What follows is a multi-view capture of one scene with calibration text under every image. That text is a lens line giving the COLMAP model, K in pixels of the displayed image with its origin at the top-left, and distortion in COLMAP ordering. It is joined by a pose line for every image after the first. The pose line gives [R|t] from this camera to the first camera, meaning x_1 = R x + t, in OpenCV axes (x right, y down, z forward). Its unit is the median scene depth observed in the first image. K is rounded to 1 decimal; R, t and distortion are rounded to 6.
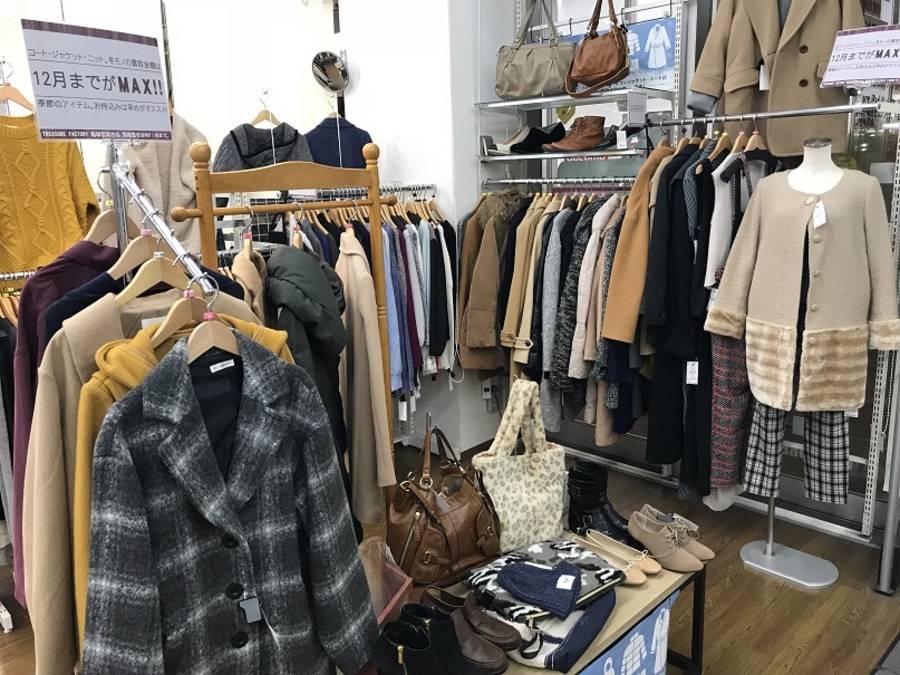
lens RADIAL K [[737.9, 0, 452.4], [0, 737.9, 336.8], [0, 0, 1]] dist [0.028875, -0.015483]
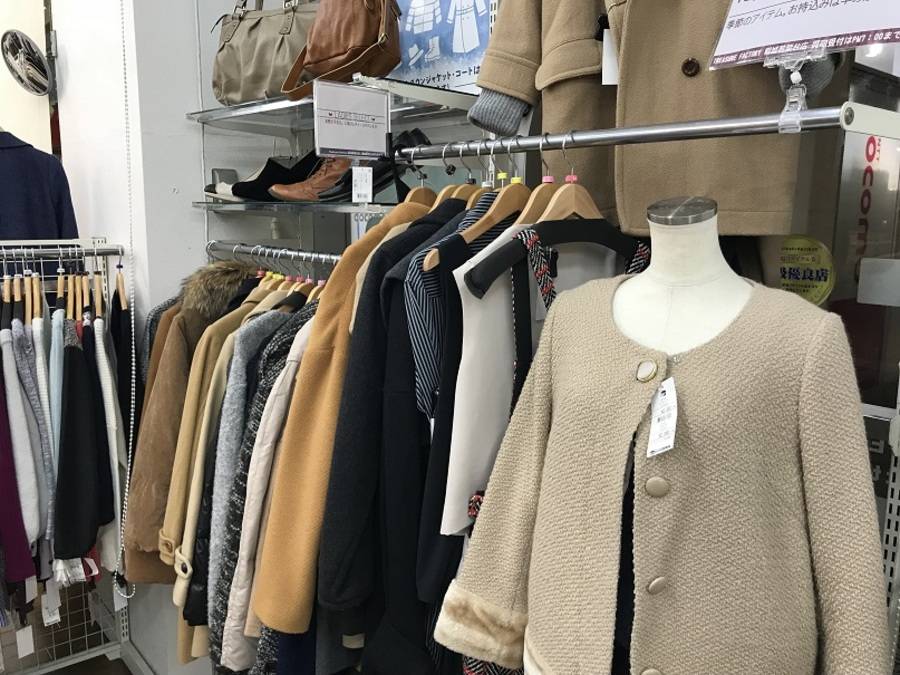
lens RADIAL K [[737.9, 0, 448.3], [0, 737.9, 335.7], [0, 0, 1]] dist [0.028875, -0.015483]
pose [[0.996673, 0.045854, -0.067384, 0.358450], [-0.049089, 0.997681, -0.047154, -0.156609], [0.065066, 0.050305, 0.996612, 0.558898]]
